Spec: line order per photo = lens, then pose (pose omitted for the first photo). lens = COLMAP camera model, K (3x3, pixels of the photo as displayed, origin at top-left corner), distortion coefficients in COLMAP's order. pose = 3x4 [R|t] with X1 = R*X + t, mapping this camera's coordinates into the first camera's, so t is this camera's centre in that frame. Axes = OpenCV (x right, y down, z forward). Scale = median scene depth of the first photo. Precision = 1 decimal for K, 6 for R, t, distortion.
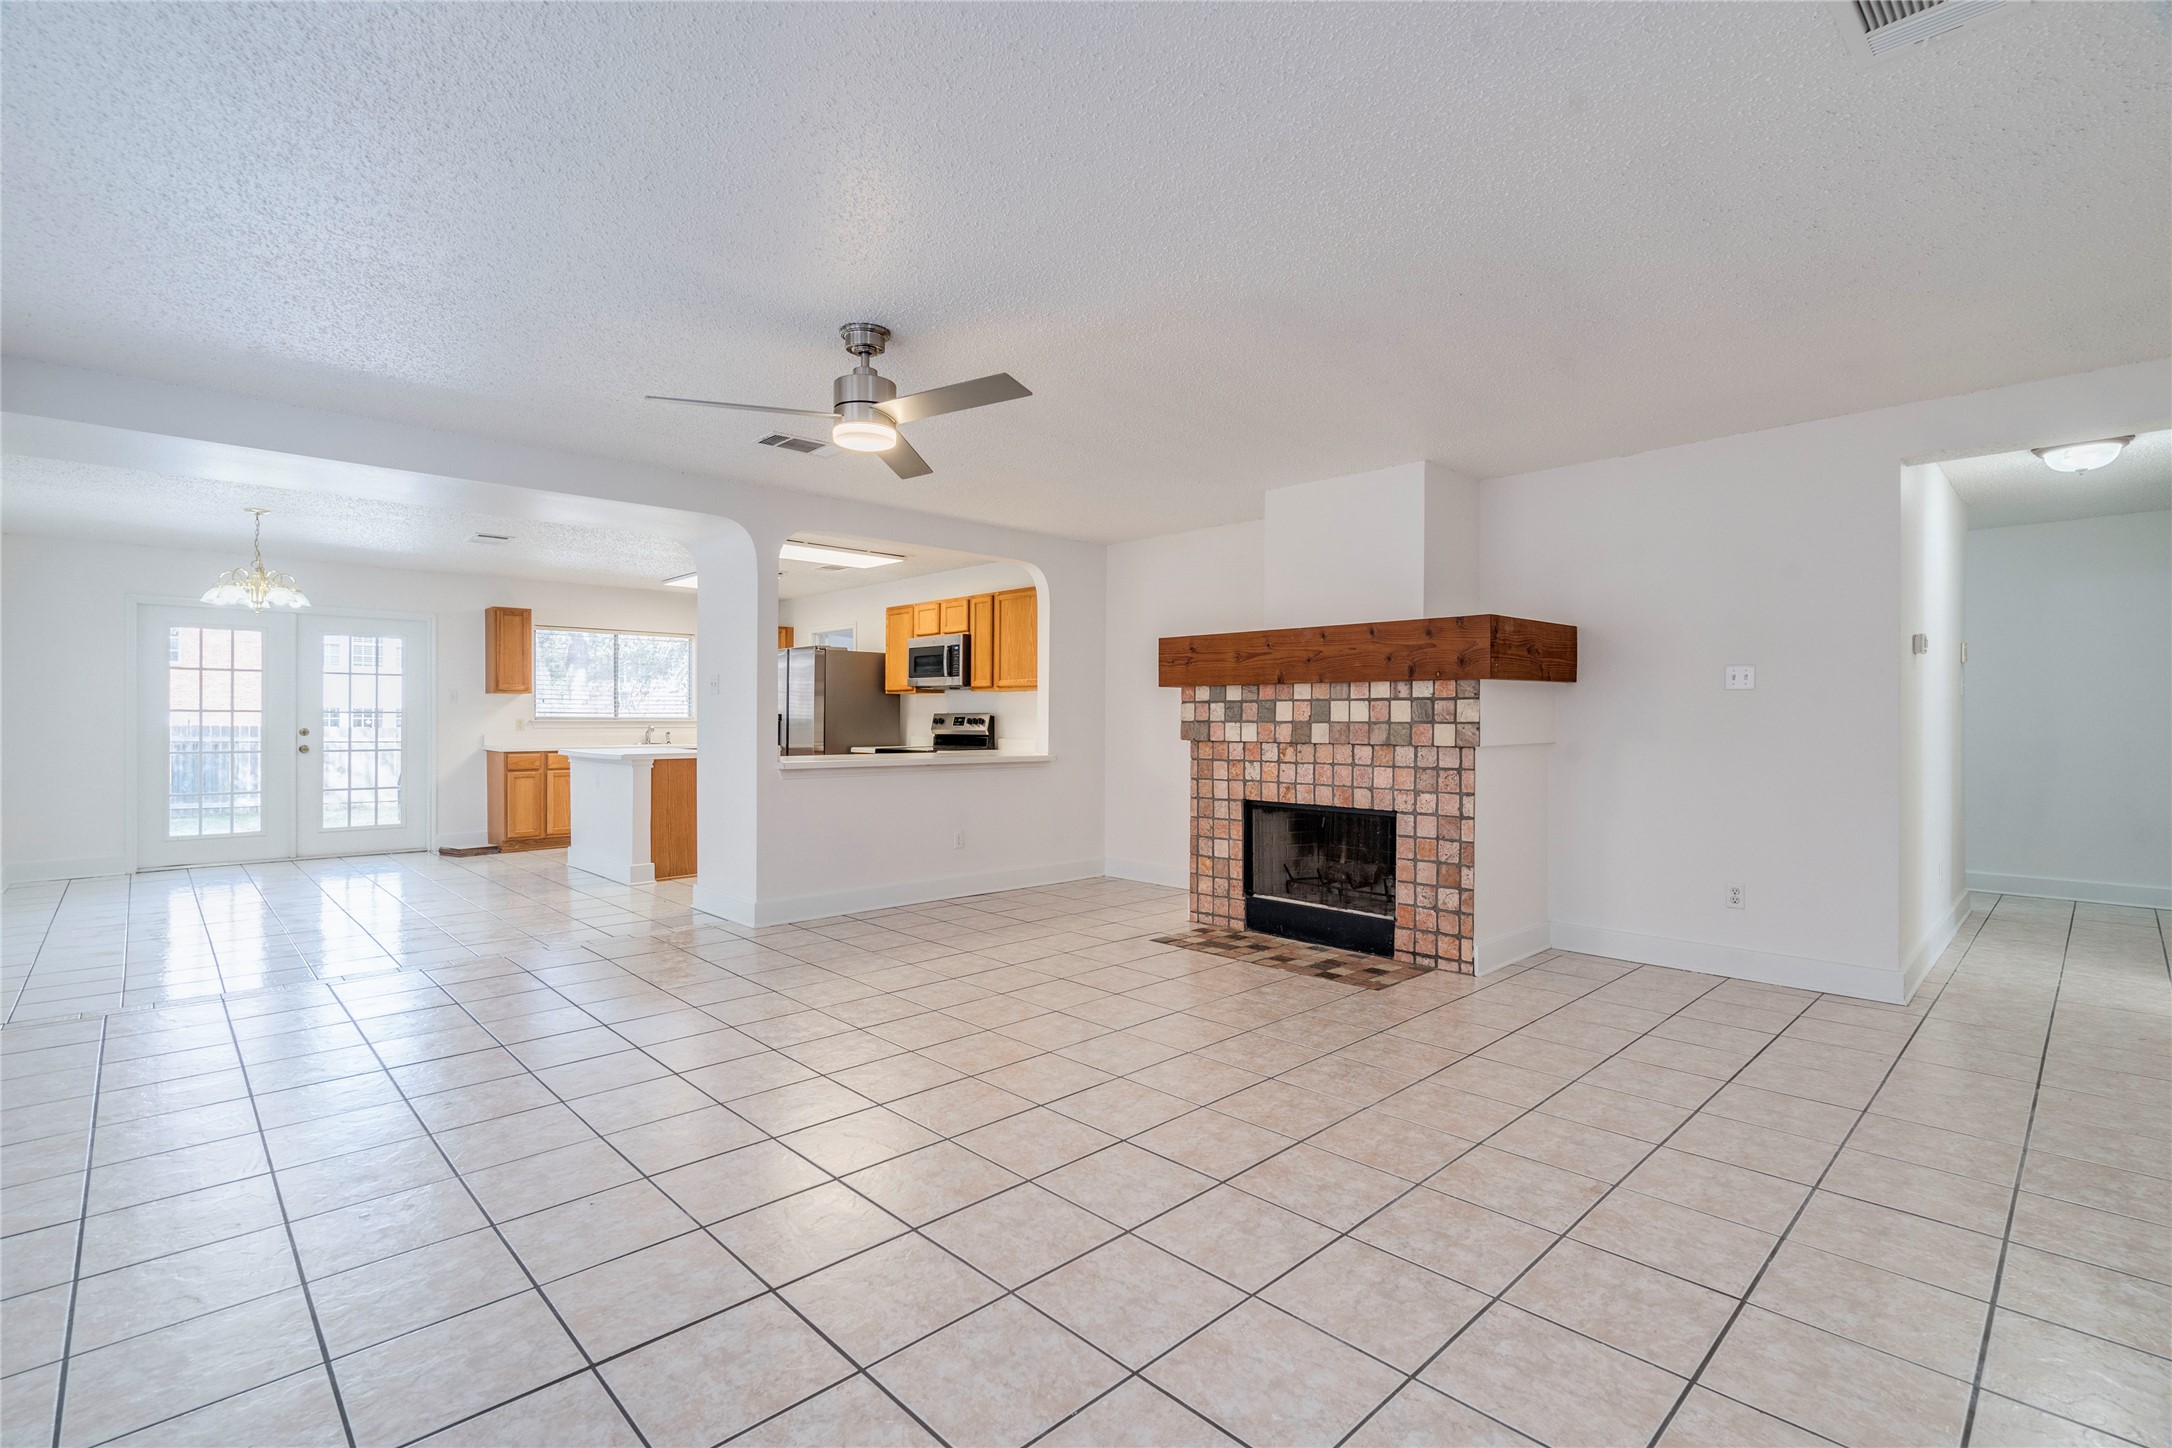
lens RADIAL K [[1003.3, 0, 1104.2], [0, 1003.3, 723.0], [0, 0, 1]] dist [0.002952, -0.000527]
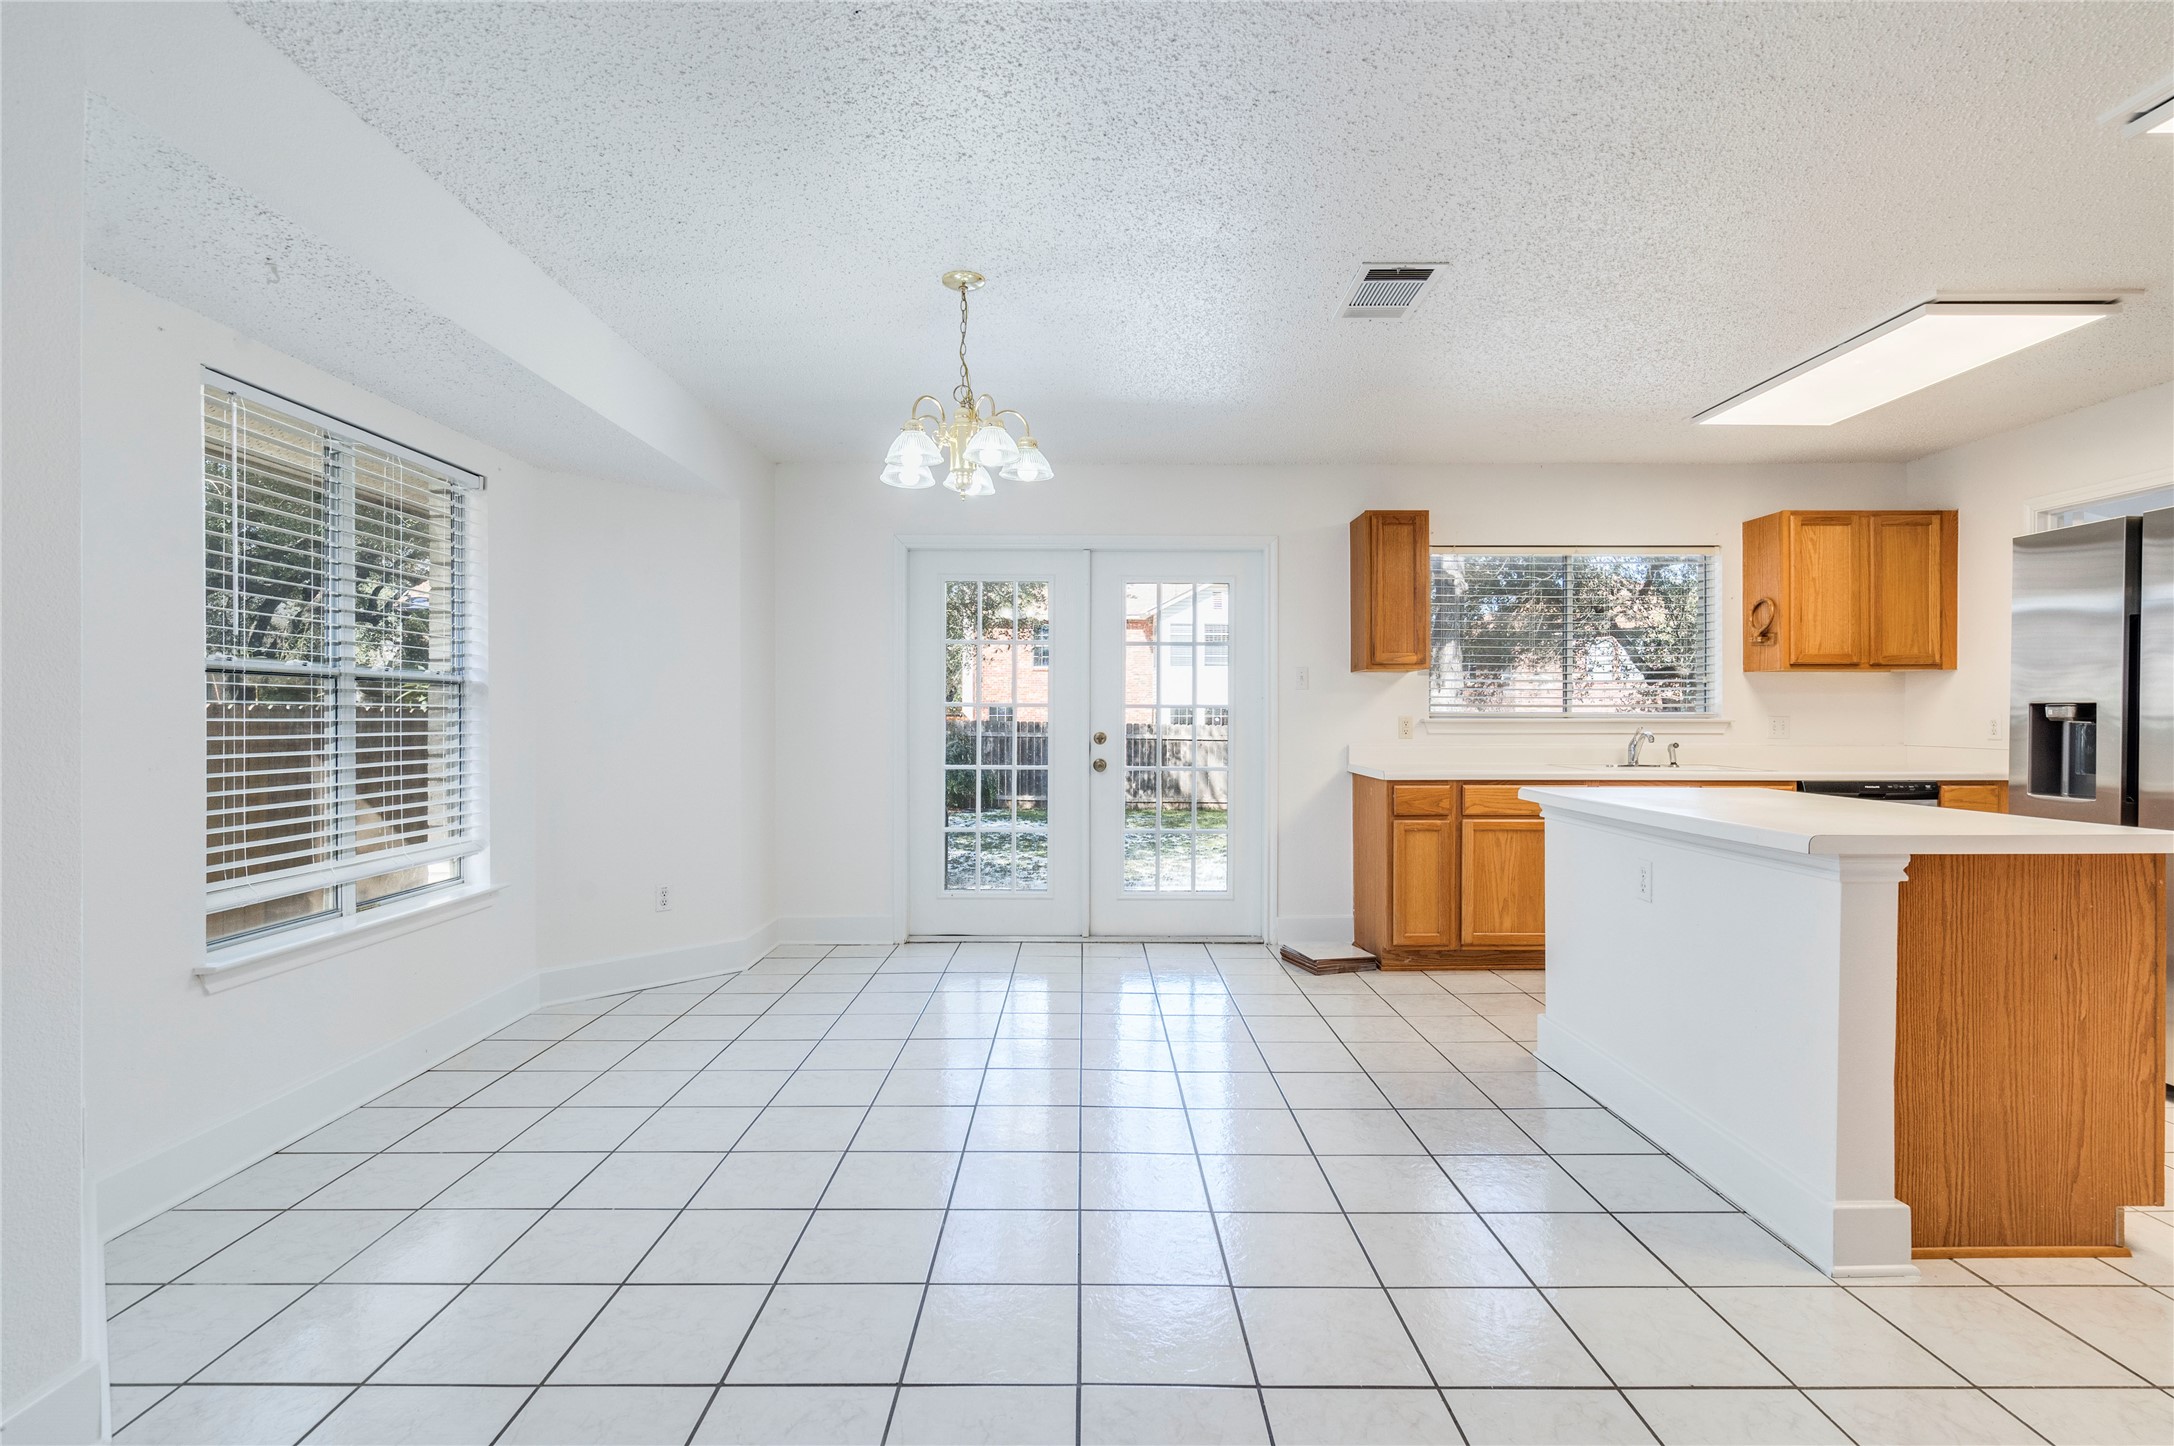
lens RADIAL K [[1004.3, 0, 1080.9], [0, 1004.3, 717.2], [0, 0, 1]] dist [0.002952, -0.000527]
pose [[0.712892, -0.001058, -0.701273, -0.344523], [-0.001615, 0.999994, -0.003150, -0.001964], [0.701272, 0.003378, 0.712886, 0.515563]]
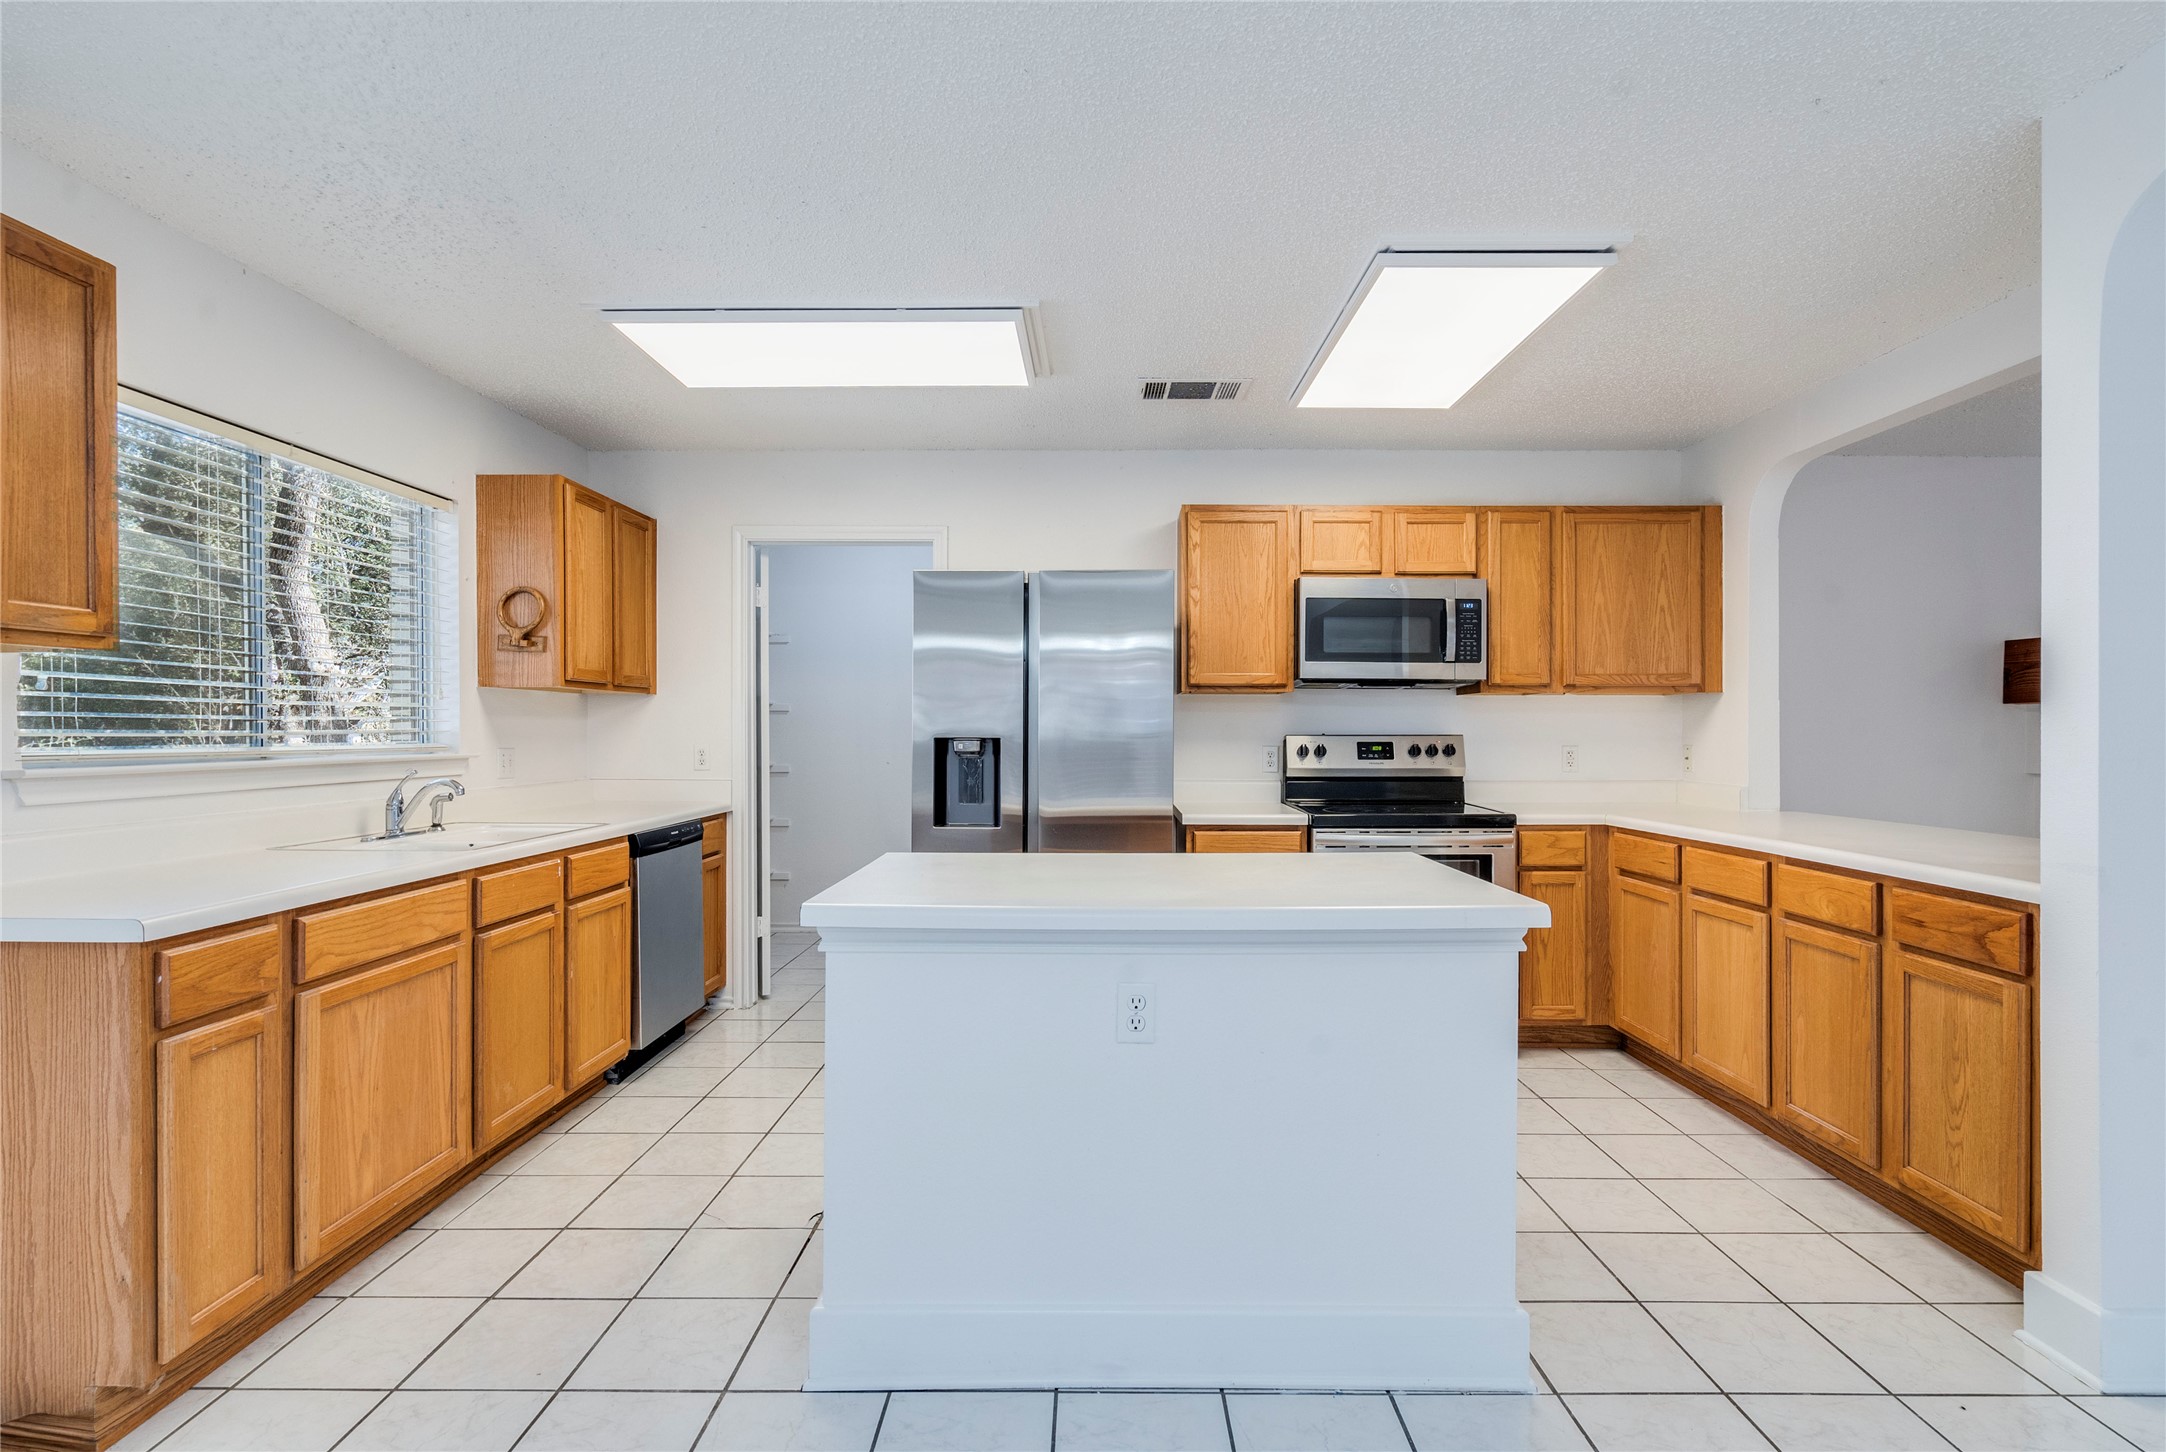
lens RADIAL K [[1055.1, 0, 1095.8], [0, 1055.1, 733.3], [0, 0, 1]] dist [-0.000572, -0.000059]
pose [[0.703321, -0.004262, 0.710860, -0.611839], [0.002709, 0.999991, 0.003315, -0.012228], [-0.710868, -0.000406, 0.703326, 0.719253]]
